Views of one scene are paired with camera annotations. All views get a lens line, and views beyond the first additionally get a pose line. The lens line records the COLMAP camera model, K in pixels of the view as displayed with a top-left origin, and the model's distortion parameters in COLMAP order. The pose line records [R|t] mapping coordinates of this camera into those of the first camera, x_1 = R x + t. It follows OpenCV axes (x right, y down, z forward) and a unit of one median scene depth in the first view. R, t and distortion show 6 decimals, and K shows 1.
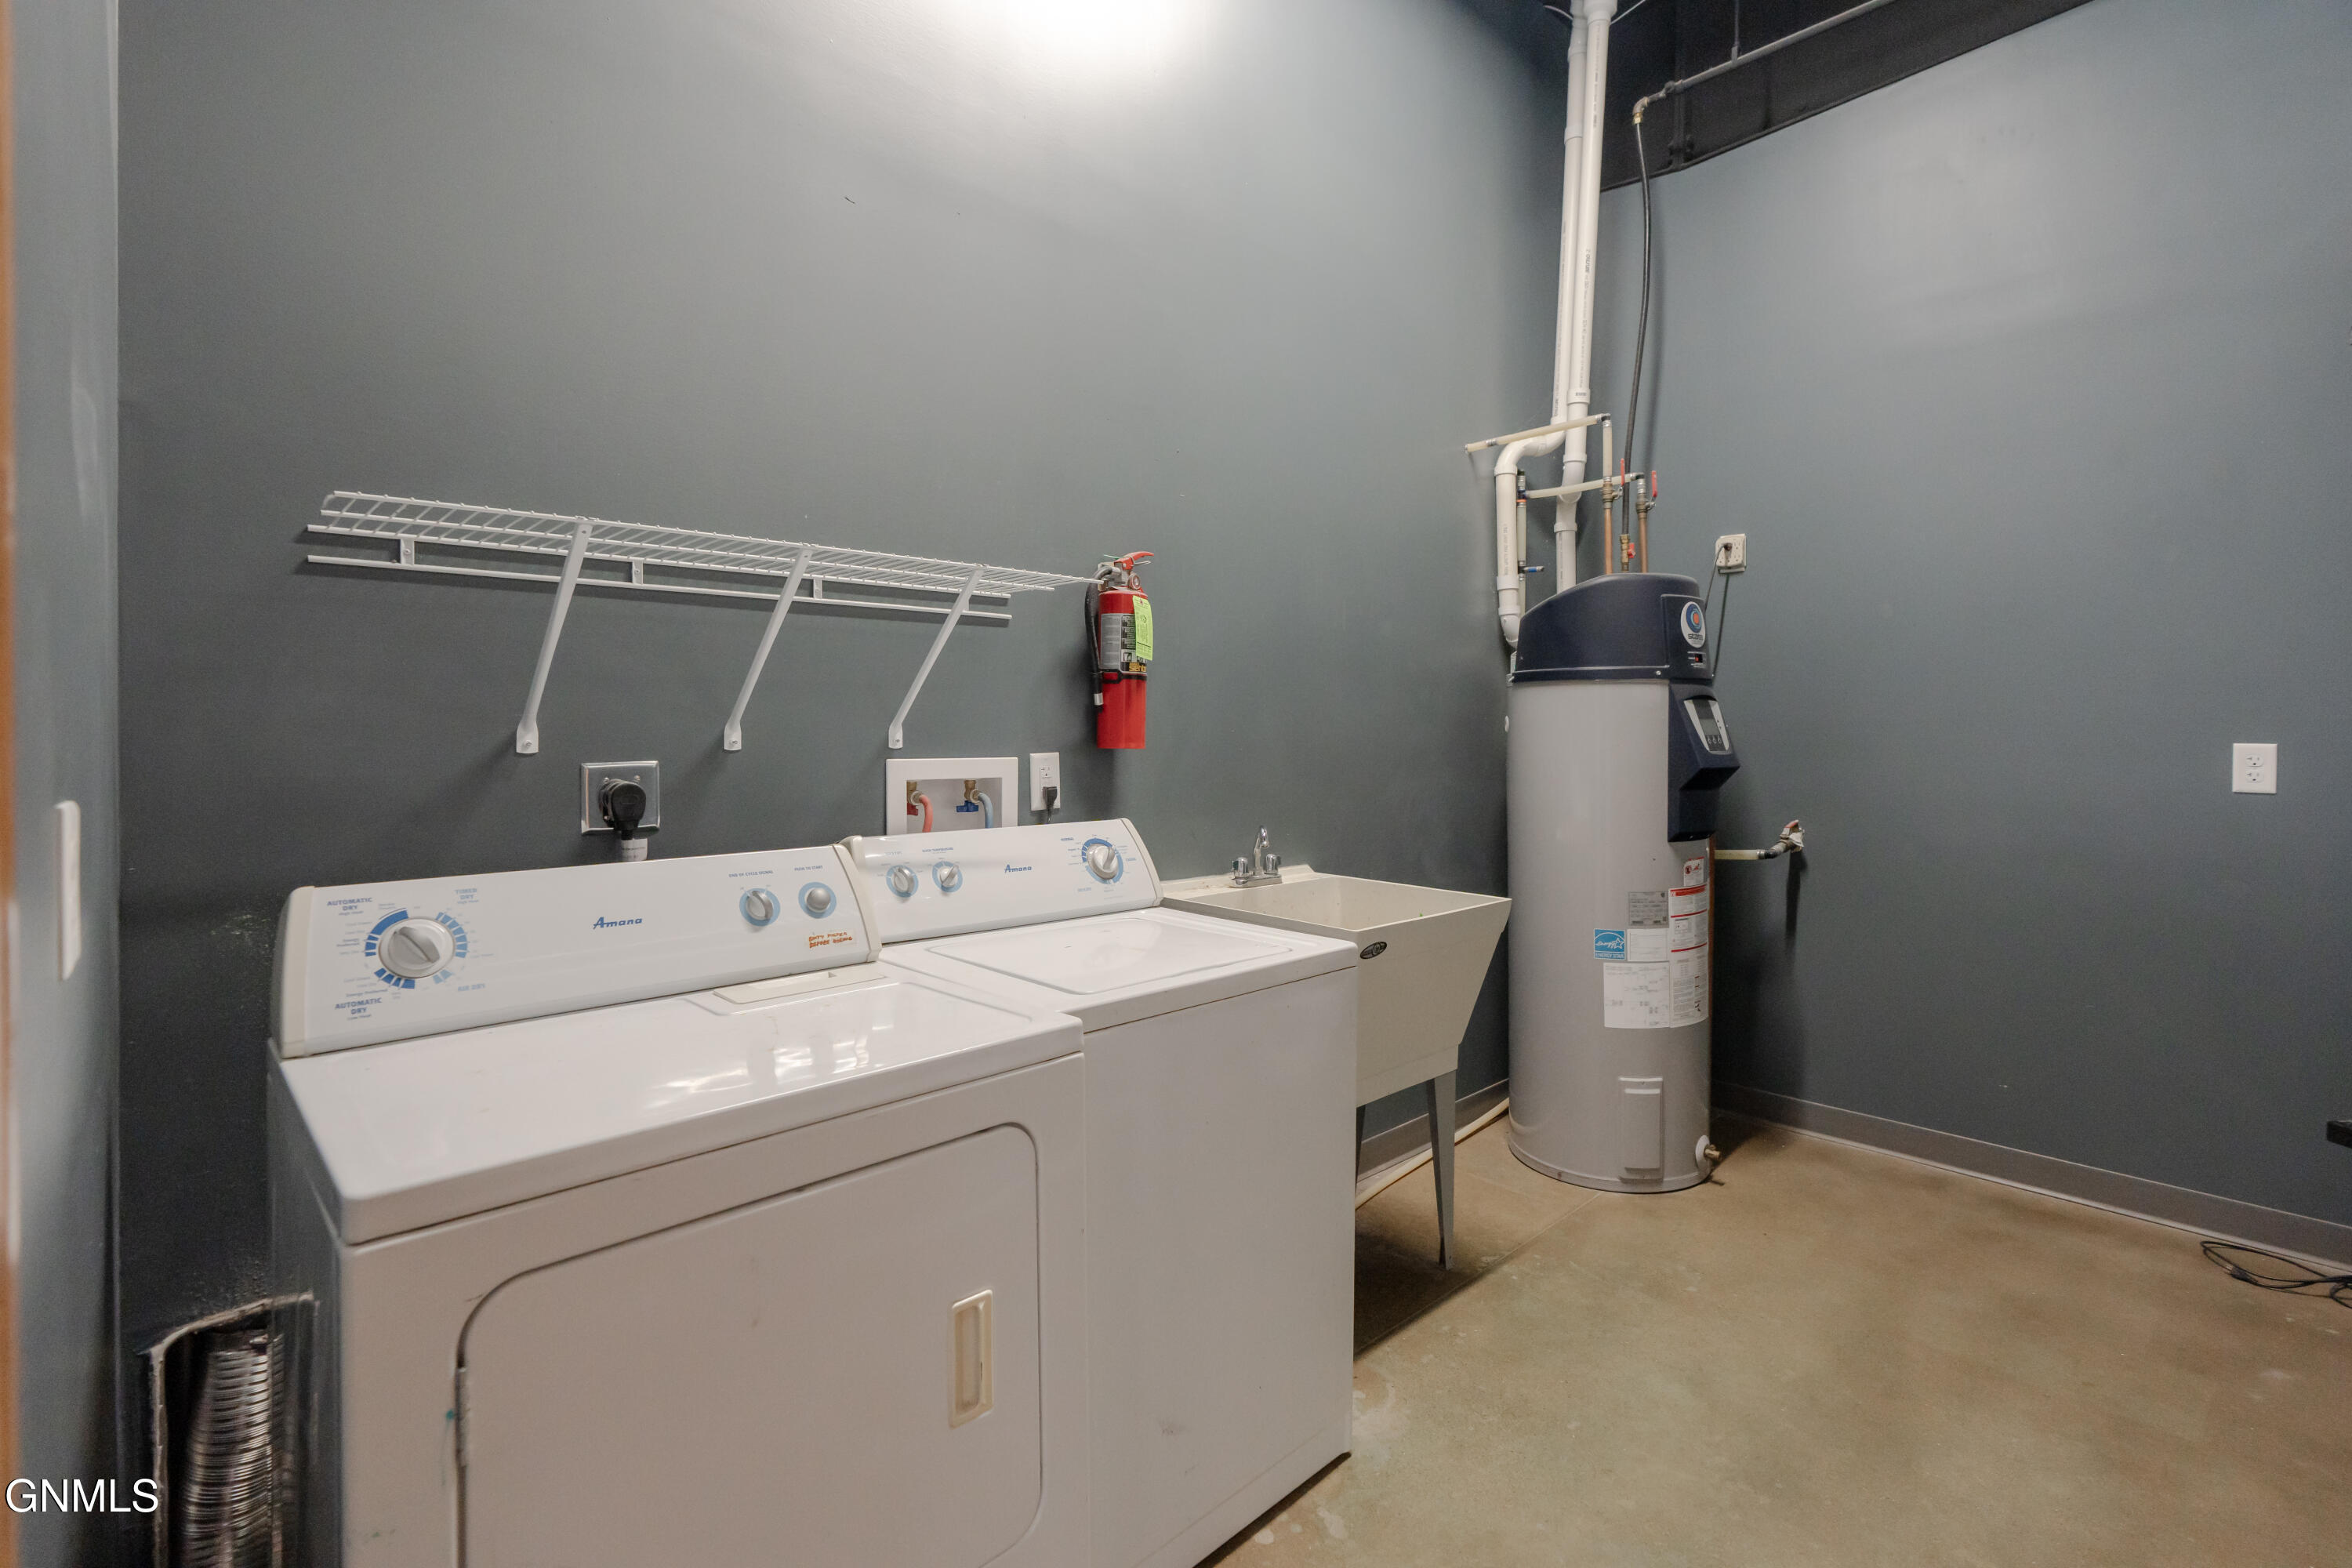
lens RADIAL K [[1079.8, 0, 1165.2], [0, 1079.8, 725.0], [0, 0, 1]] dist [-0.012447, 0.003663]
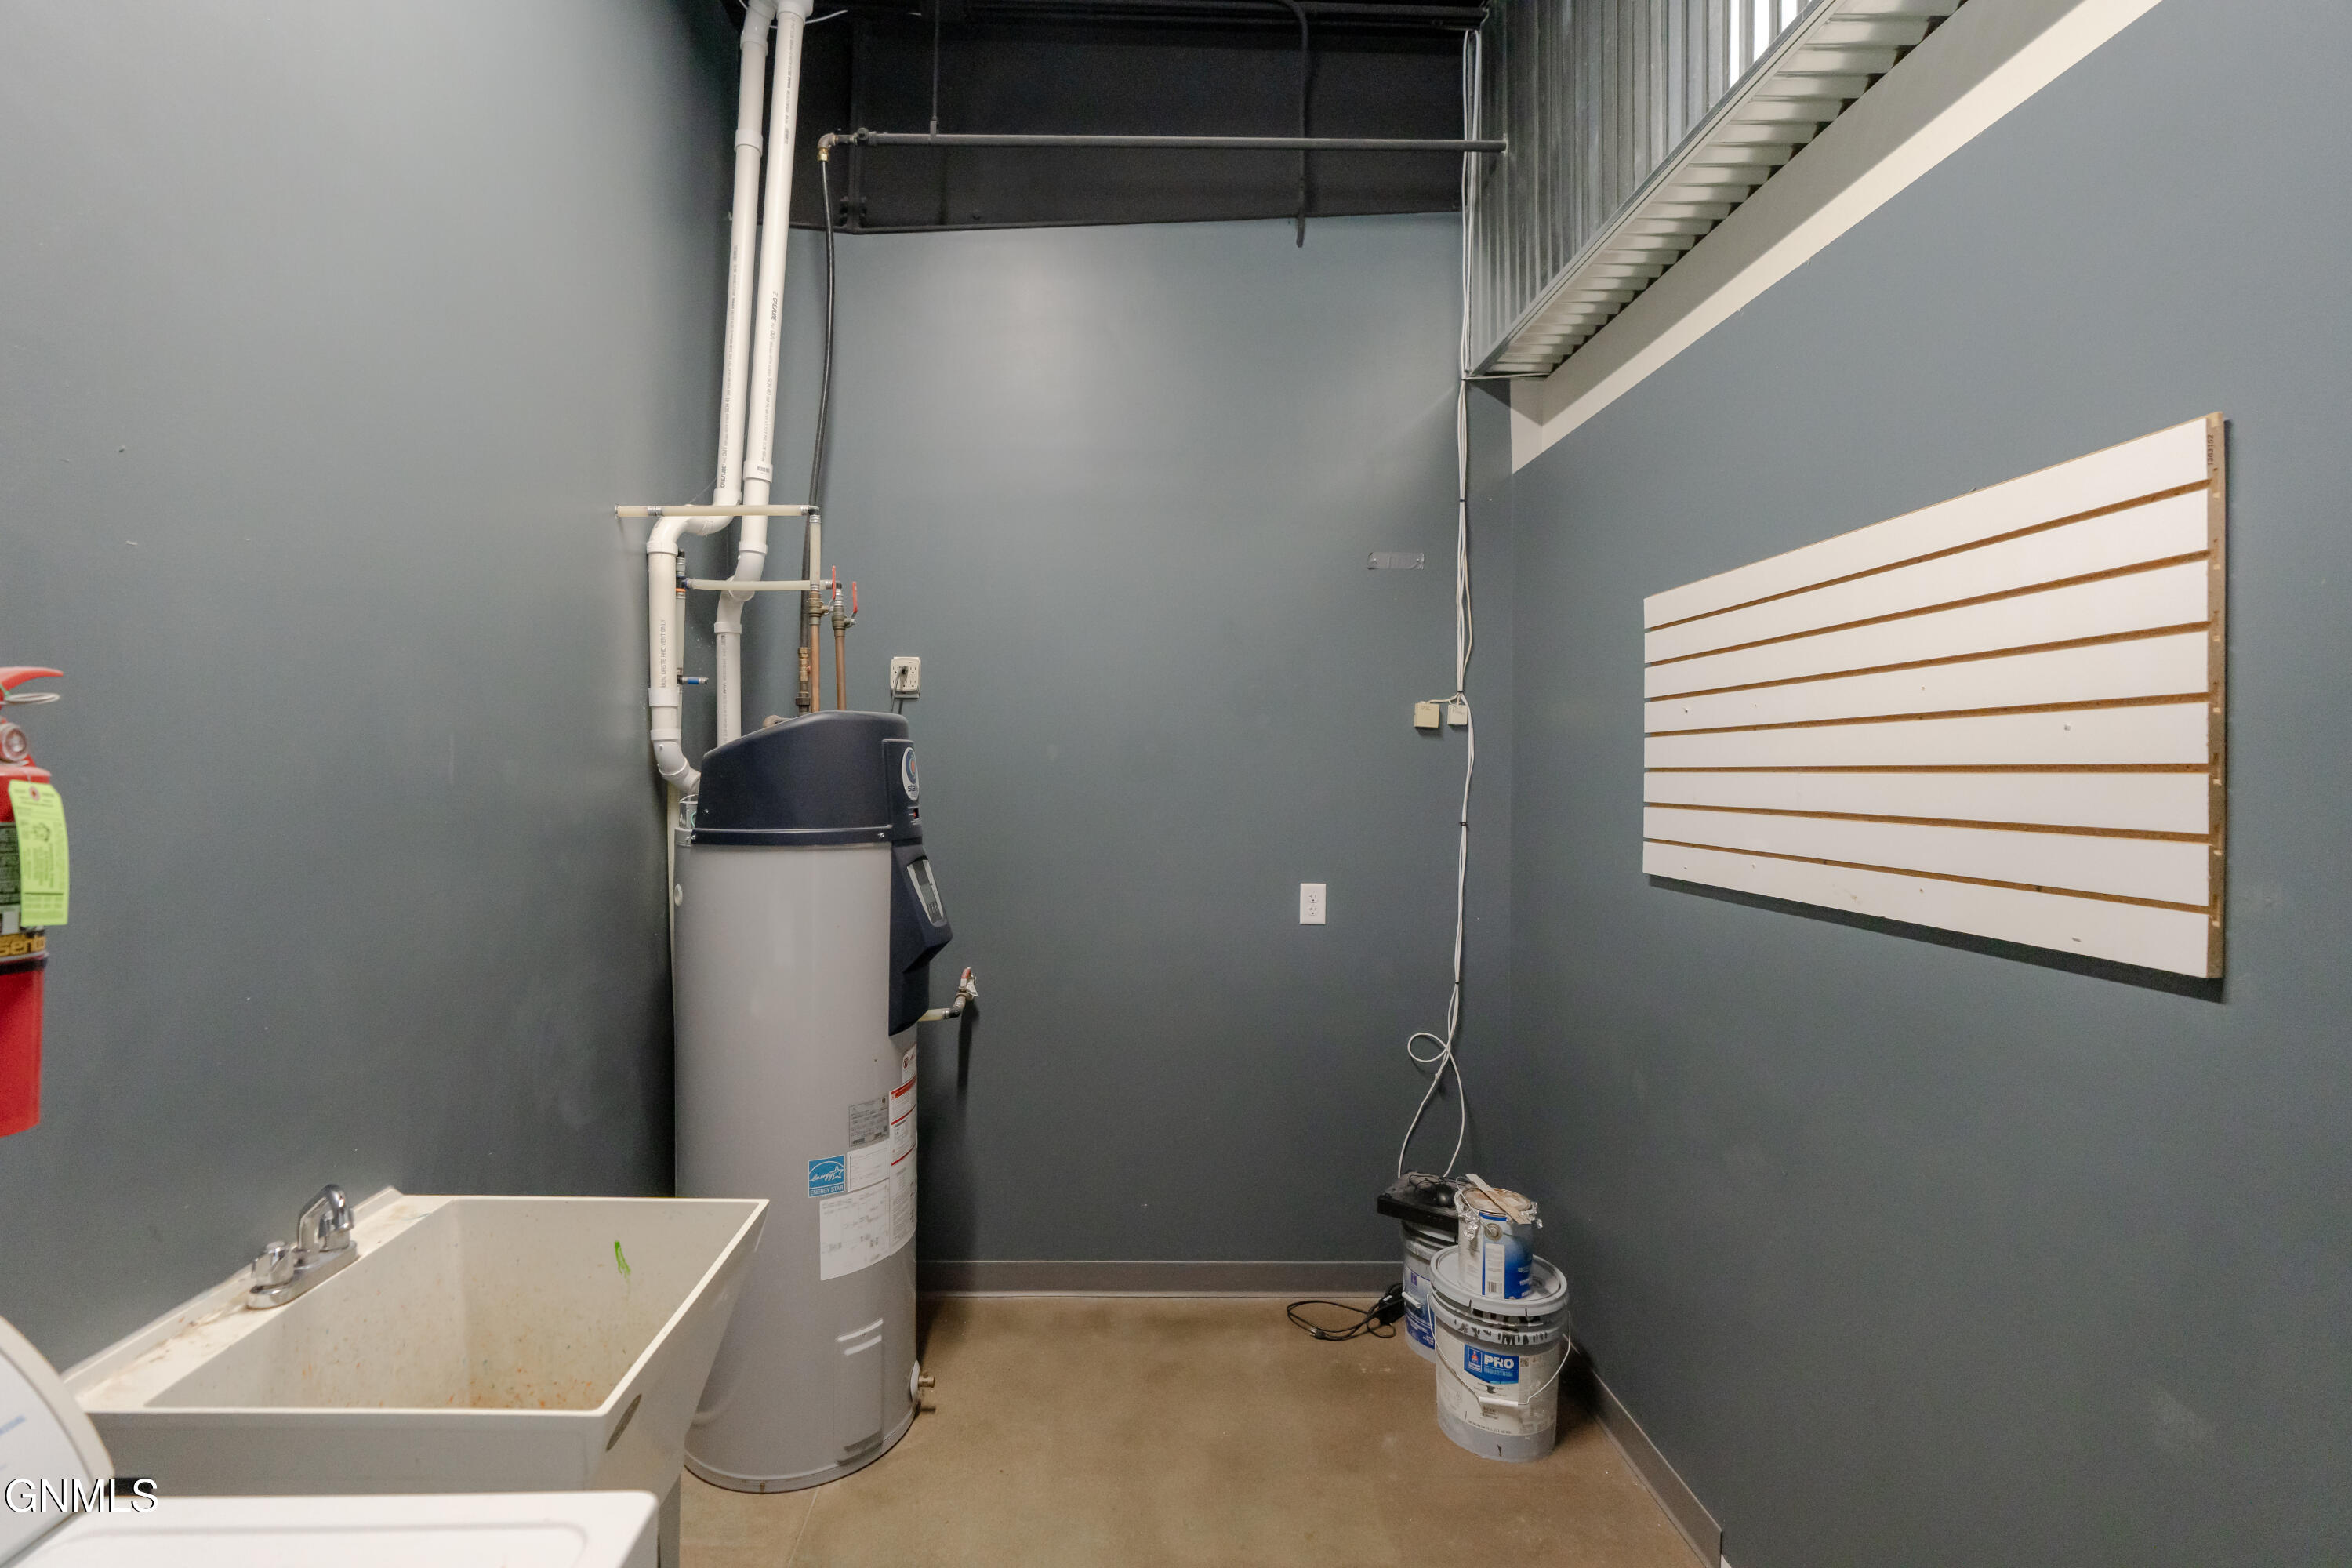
lens RADIAL K [[1079.8, 0, 1108.0], [0, 1079.8, 766.4], [0, 0, 1]] dist [-0.012447, 0.003663]
pose [[0.667584, 0.002903, 0.744528, -0.047241], [-0.005335, 0.999985, 0.000886, -0.110993], [-0.744515, -0.004563, 0.667590, 0.342276]]
